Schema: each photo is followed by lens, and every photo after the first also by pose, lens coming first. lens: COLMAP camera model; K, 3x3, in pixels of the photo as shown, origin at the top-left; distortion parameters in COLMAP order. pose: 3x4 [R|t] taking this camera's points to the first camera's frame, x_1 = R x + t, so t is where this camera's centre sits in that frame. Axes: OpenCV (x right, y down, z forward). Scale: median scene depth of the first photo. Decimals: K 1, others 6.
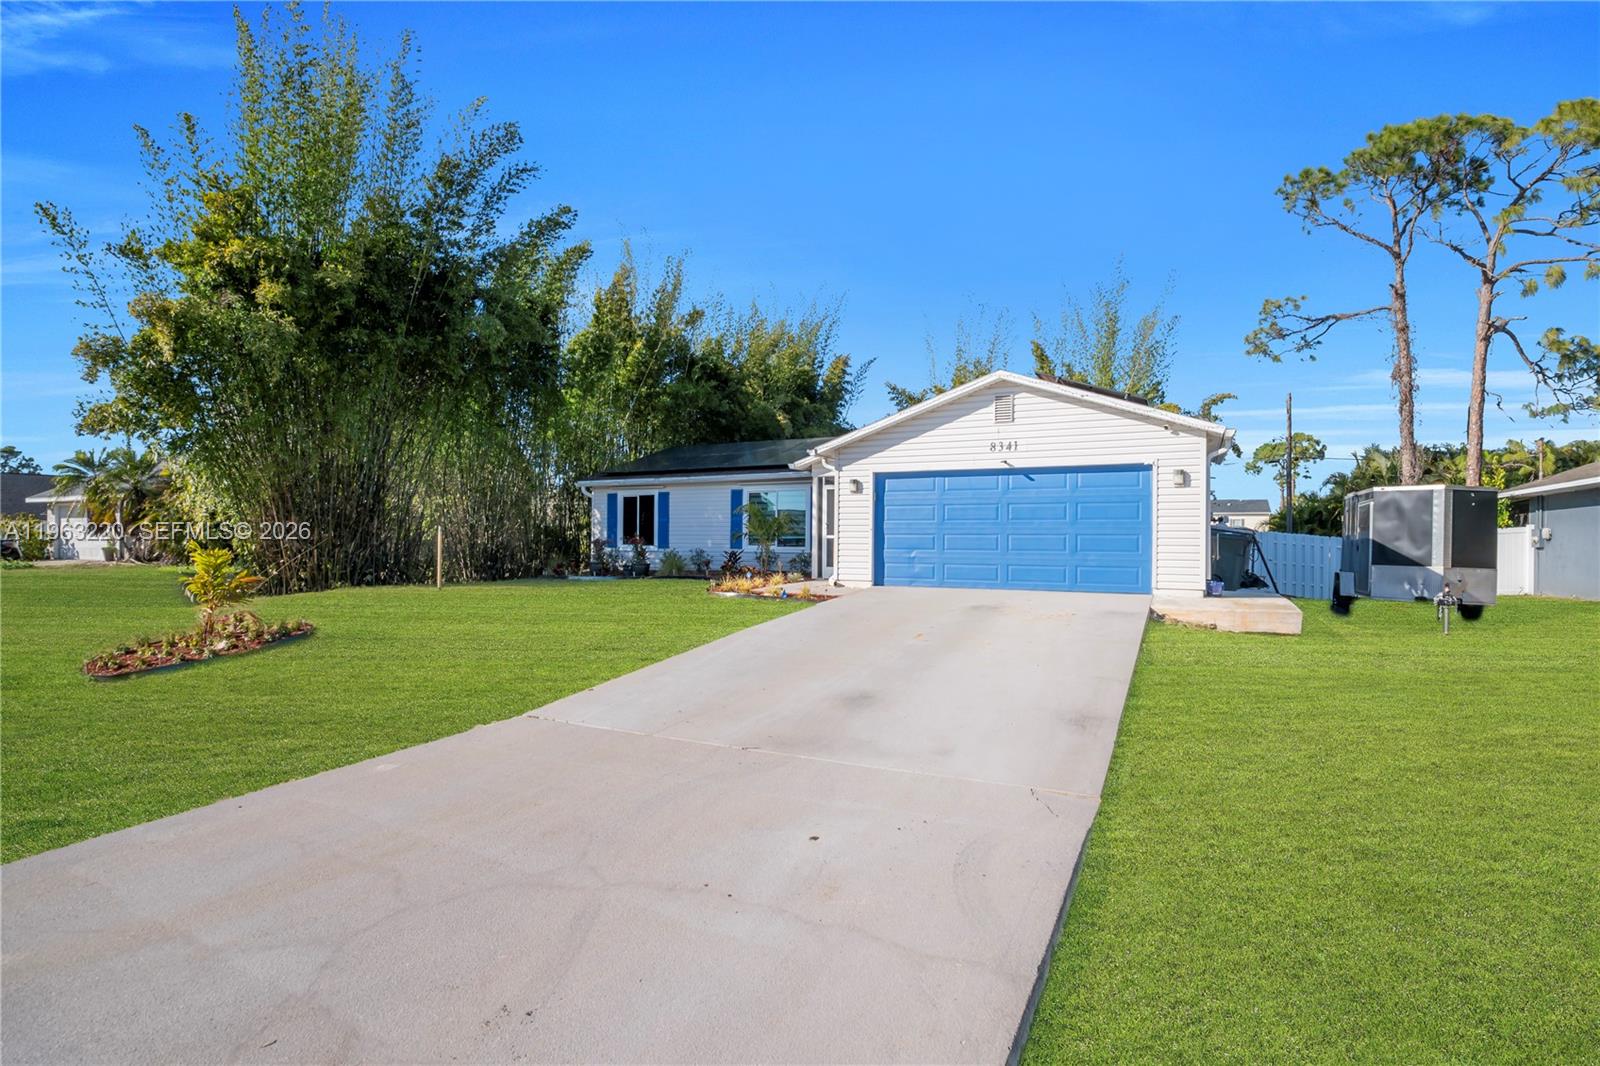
lens RADIAL K [[768.9, 0, 805.0], [0, 768.9, 536.8], [0, 0, 1]] dist [-0.035737, 0.003755]
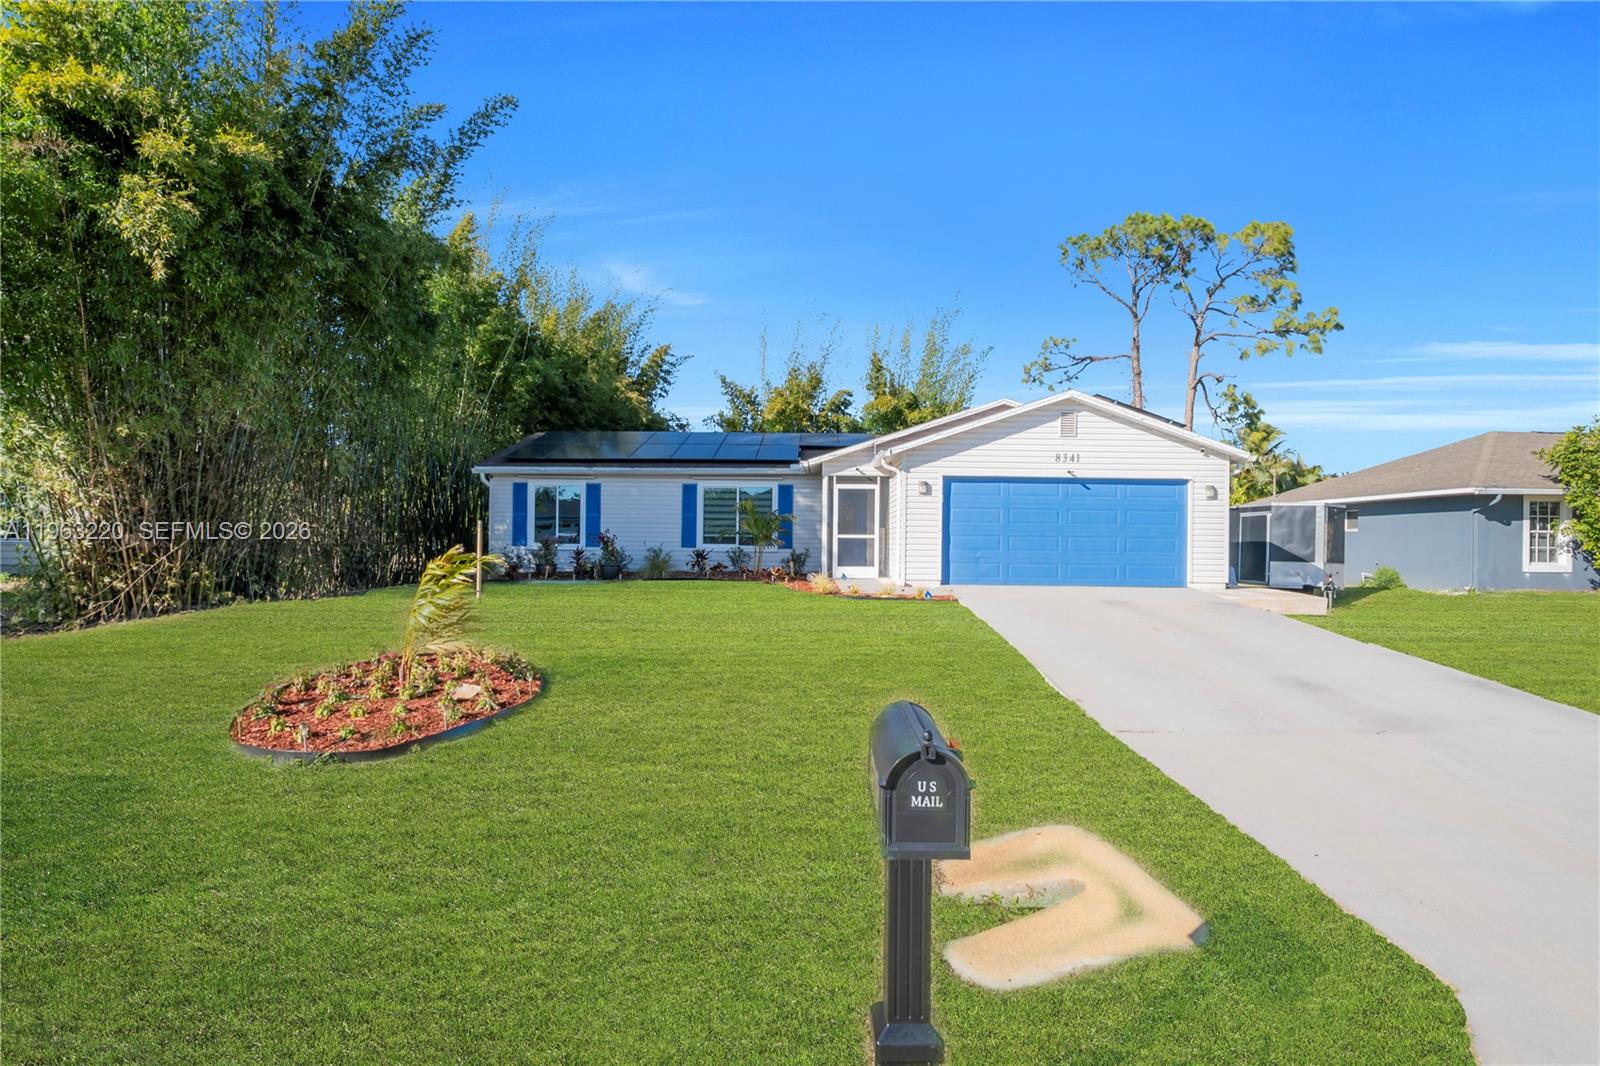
lens RADIAL K [[768.9, 0, 807.0], [0, 768.9, 544.9], [0, 0, 1]] dist [-0.035737, 0.003755]
pose [[0.900269, 0.000408, 0.435334, -0.437709], [-0.008060, 0.999844, 0.015731, -0.004470], [-0.435260, -0.017671, 0.900132, 0.123273]]
